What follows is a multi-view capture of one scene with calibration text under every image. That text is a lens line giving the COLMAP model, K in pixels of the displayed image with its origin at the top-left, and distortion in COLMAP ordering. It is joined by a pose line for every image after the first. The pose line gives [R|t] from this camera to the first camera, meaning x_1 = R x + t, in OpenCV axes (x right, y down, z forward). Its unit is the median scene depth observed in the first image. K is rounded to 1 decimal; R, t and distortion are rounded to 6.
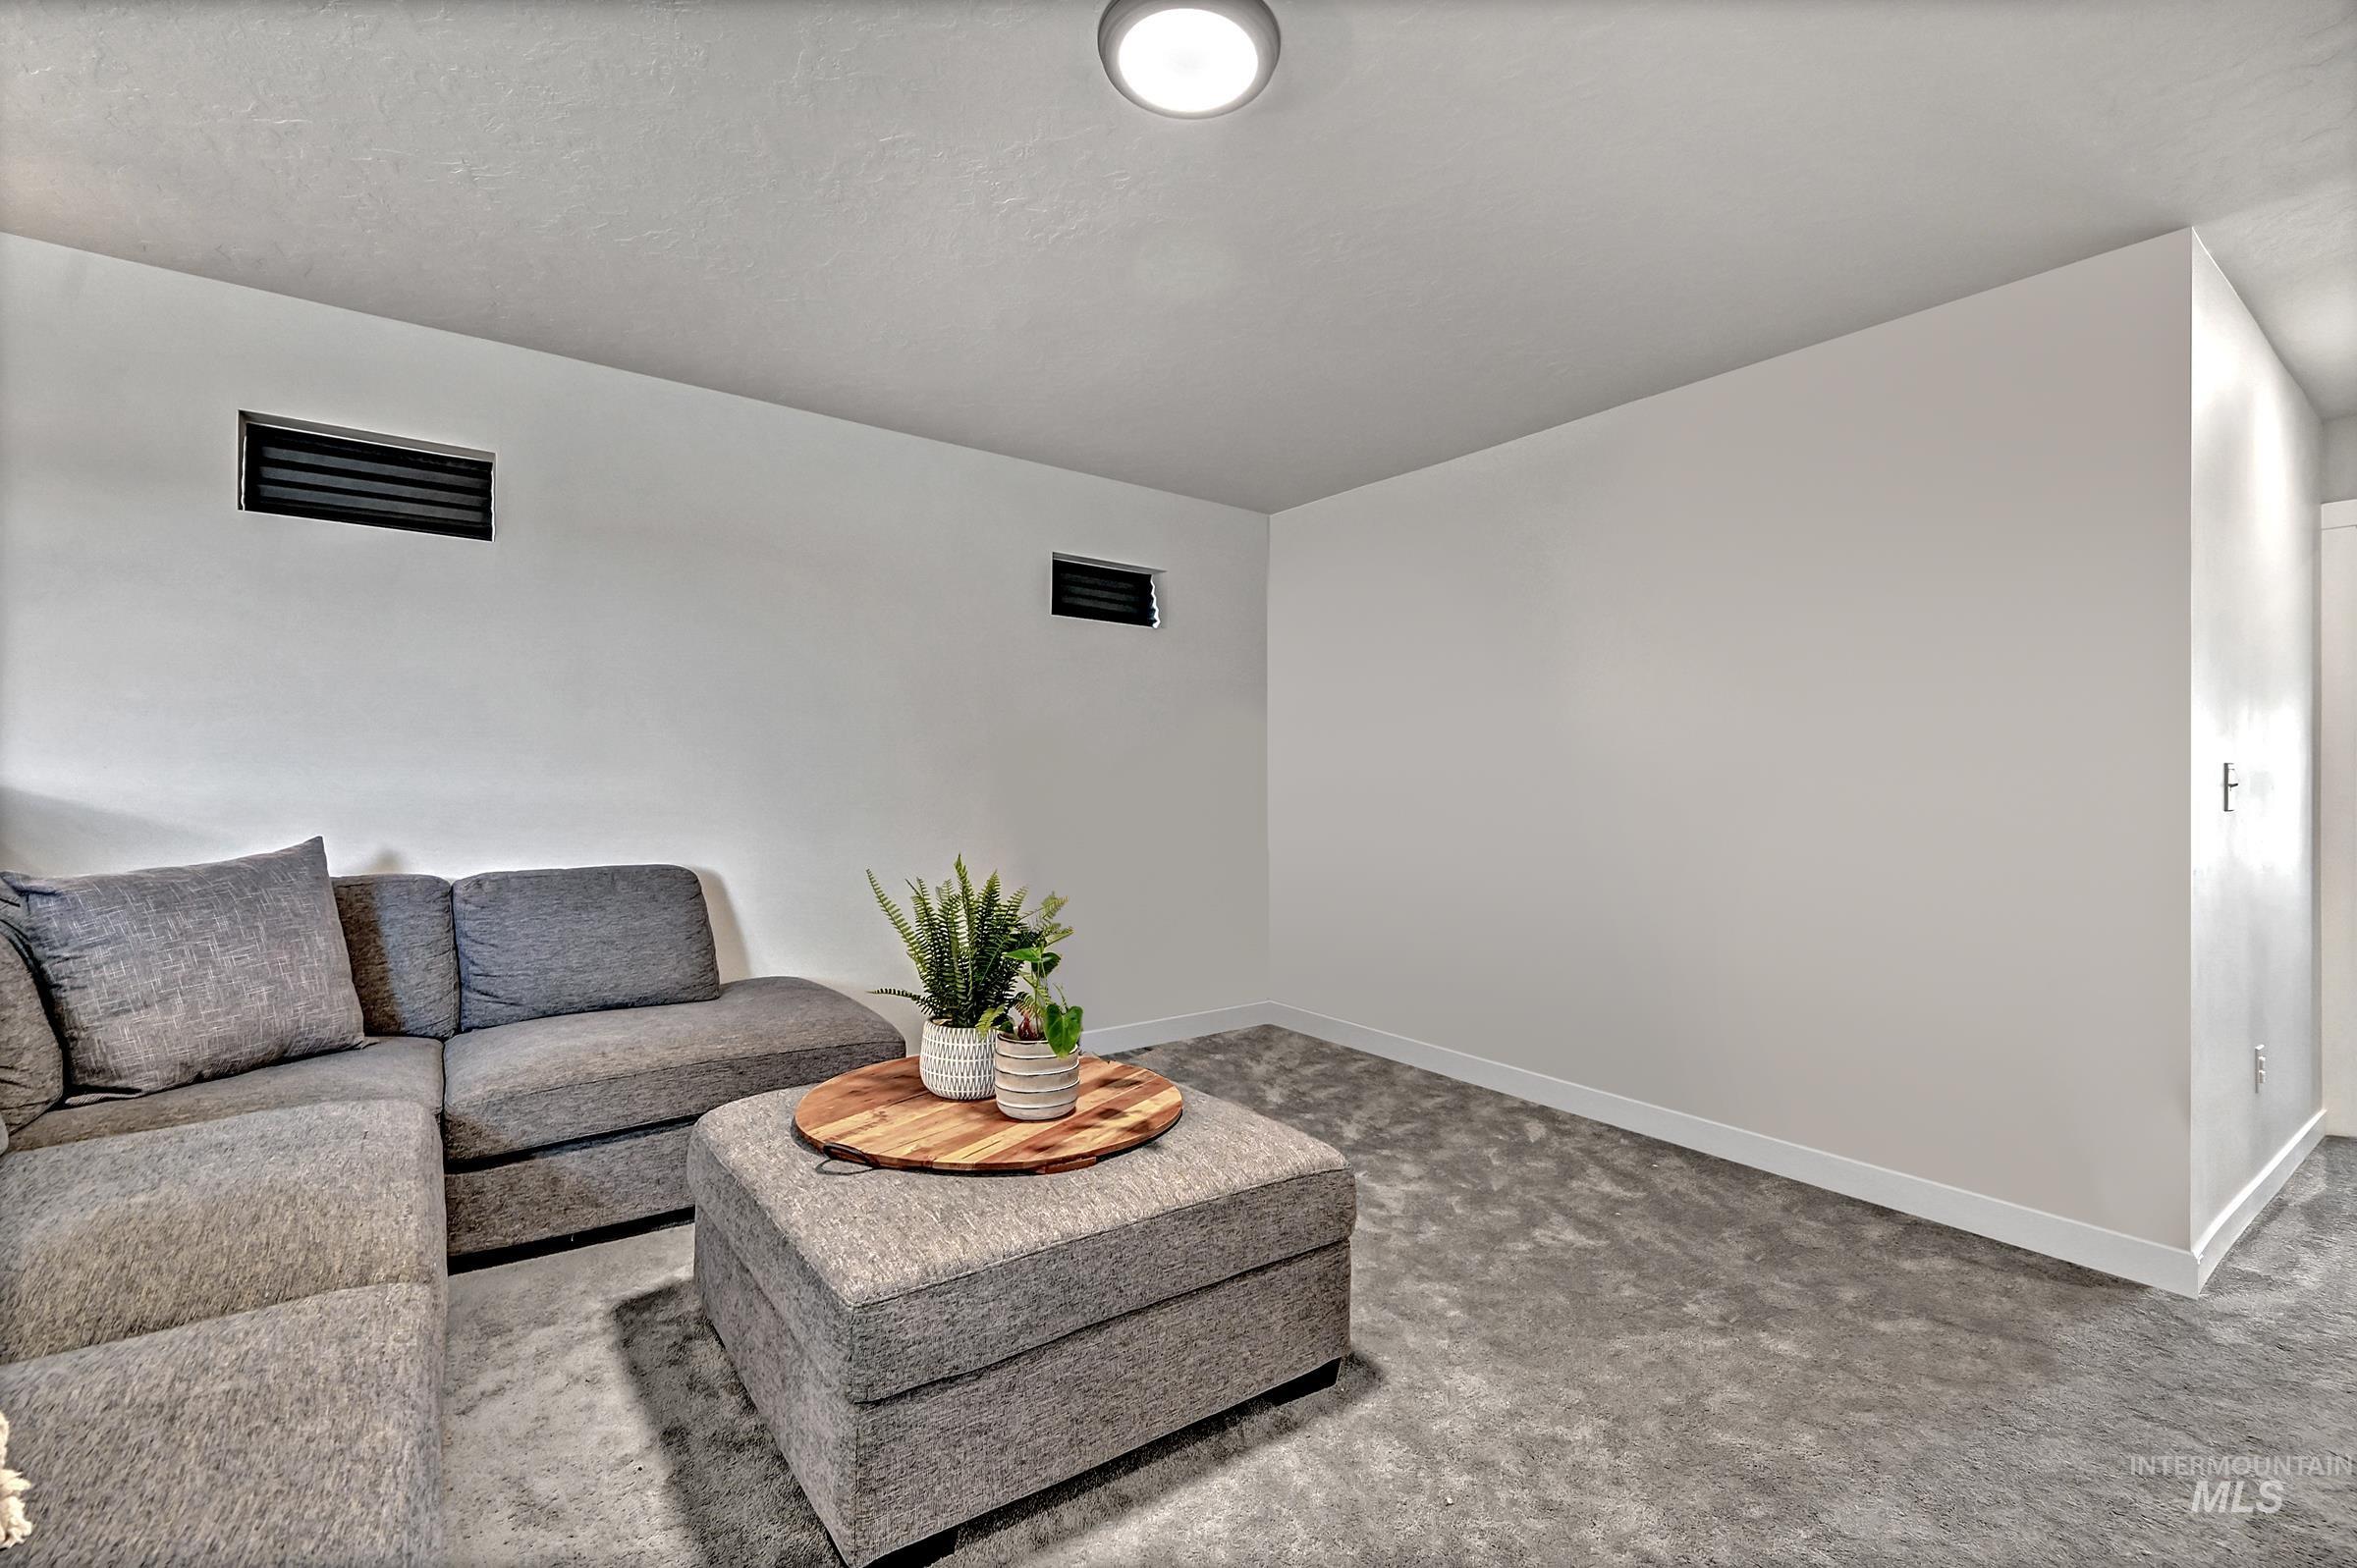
lens RADIAL K [[1044.4, 0, 1178.5], [0, 1044.4, 784.0], [0, 0, 1]] dist [-0.032924, 0.000130]
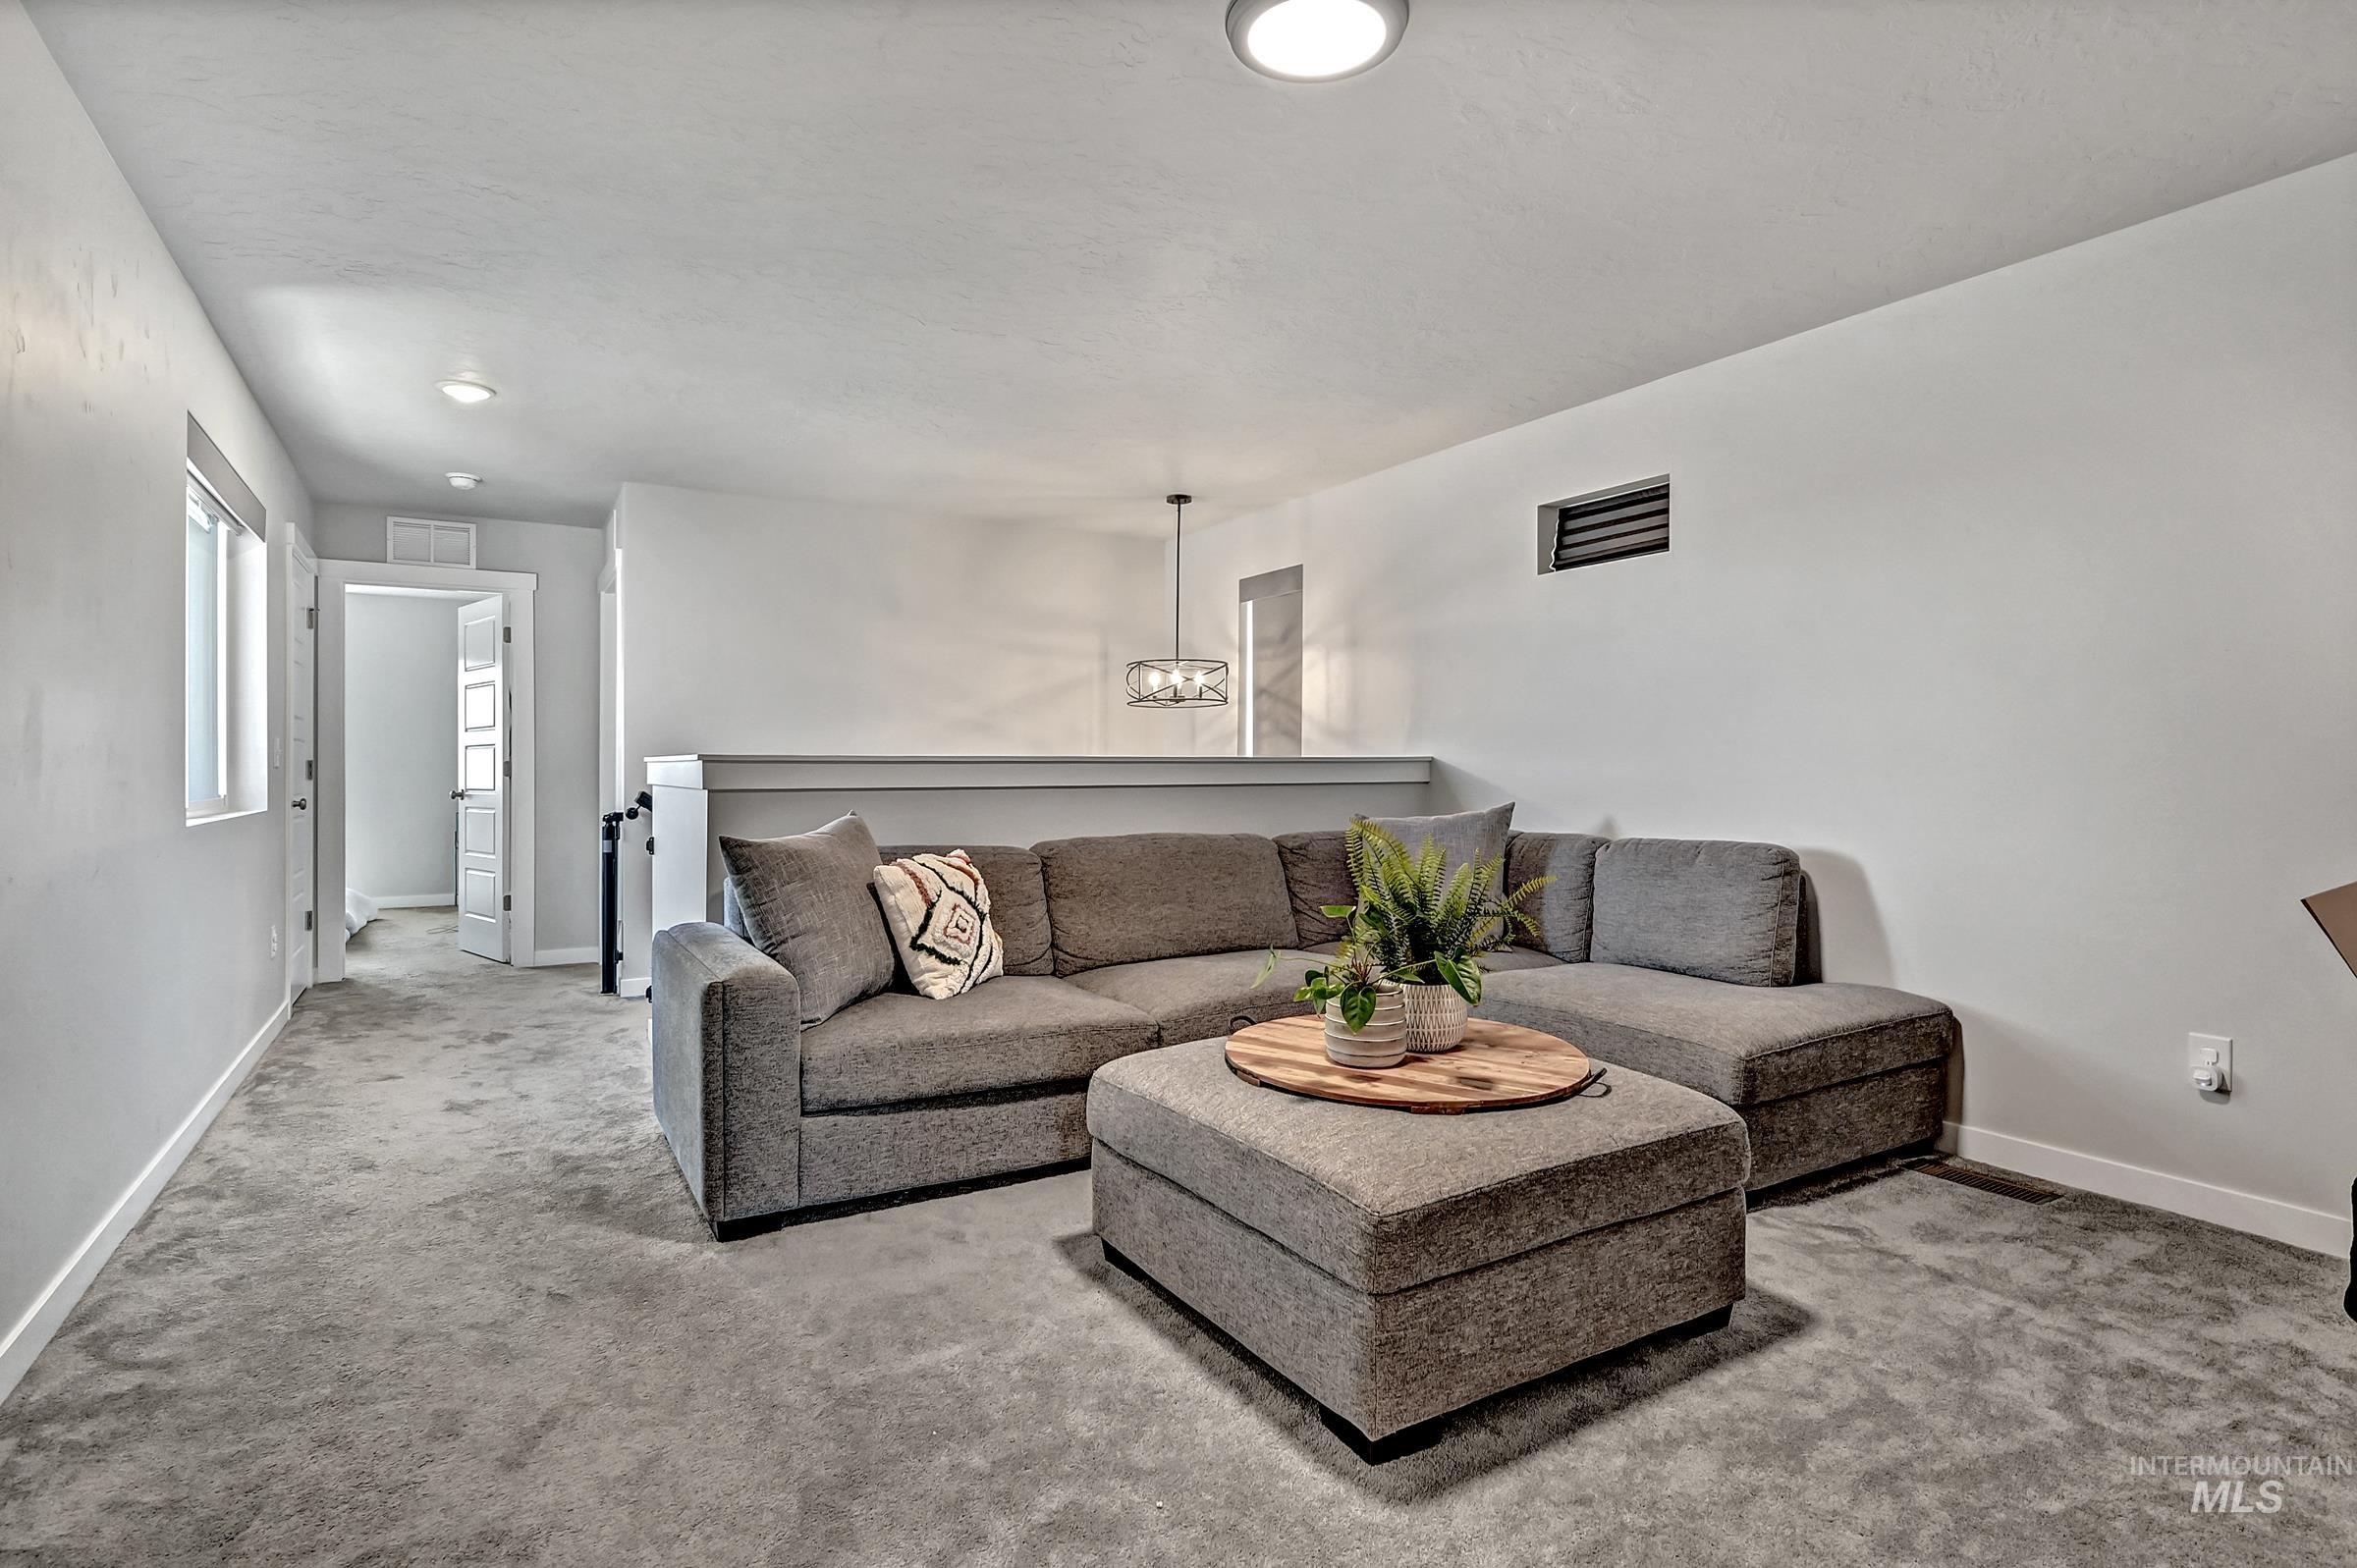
lens RADIAL K [[1170.3, 0, 1178.5], [0, 1170.3, 784.0], [0, 0, 1]] dist [0.001321, 0.000058]
pose [[-0.088572, 0.005384, -0.996055, 0.938818], [0.010107, 0.999939, 0.004507, 0.014904], [0.996018, -0.009668, -0.088621, 0.783923]]
